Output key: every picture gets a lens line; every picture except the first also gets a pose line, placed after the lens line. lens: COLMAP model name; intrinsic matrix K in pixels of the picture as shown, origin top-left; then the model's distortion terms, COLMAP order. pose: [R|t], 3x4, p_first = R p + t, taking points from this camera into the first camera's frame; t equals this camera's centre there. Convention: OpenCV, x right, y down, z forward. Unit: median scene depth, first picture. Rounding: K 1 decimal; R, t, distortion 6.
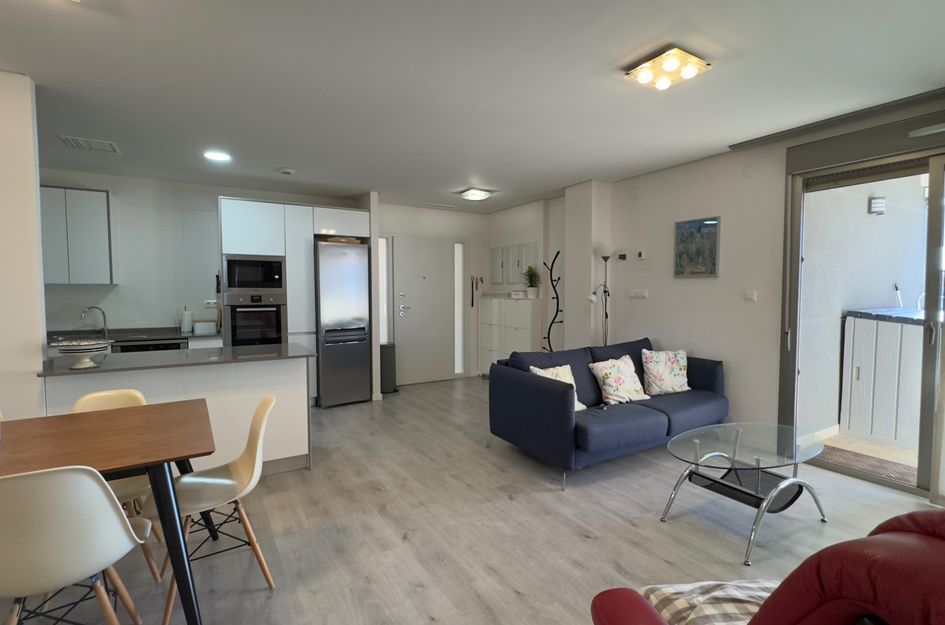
lens RADIAL K [[442.2, 0, 472.1], [0, 442.2, 310.0], [0, 0, 1]] dist [-0.000456, -0.000198]
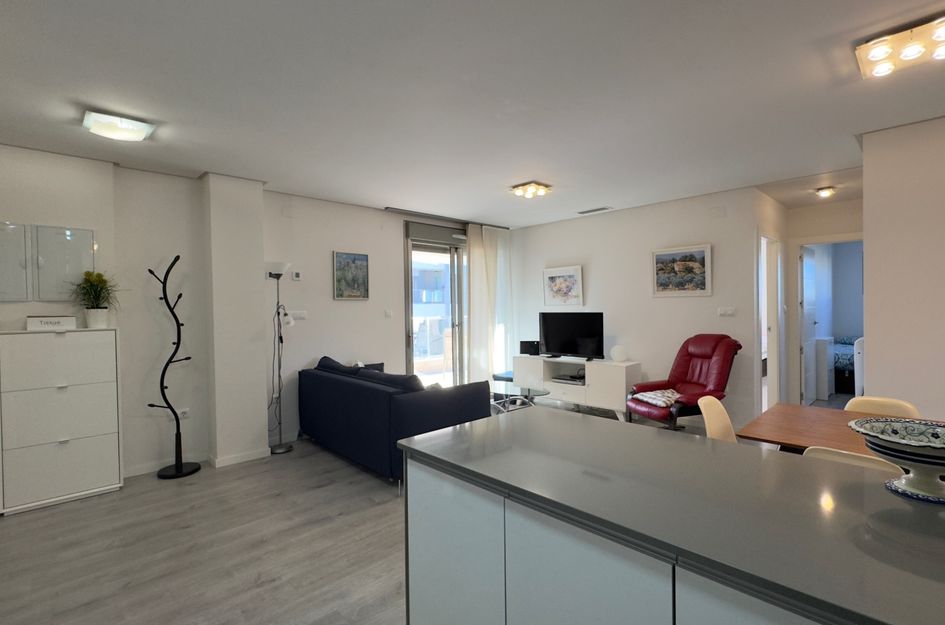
lens RADIAL K [[442.2, 0, 472.1], [0, 442.2, 310.0], [0, 0, 1]] dist [-0.000456, -0.000198]
pose [[-0.213685, -0.007951, 0.976870, -0.730614], [0.051957, 0.998459, 0.019492, -0.050687], [-0.975520, 0.054920, -0.212943, 0.908198]]
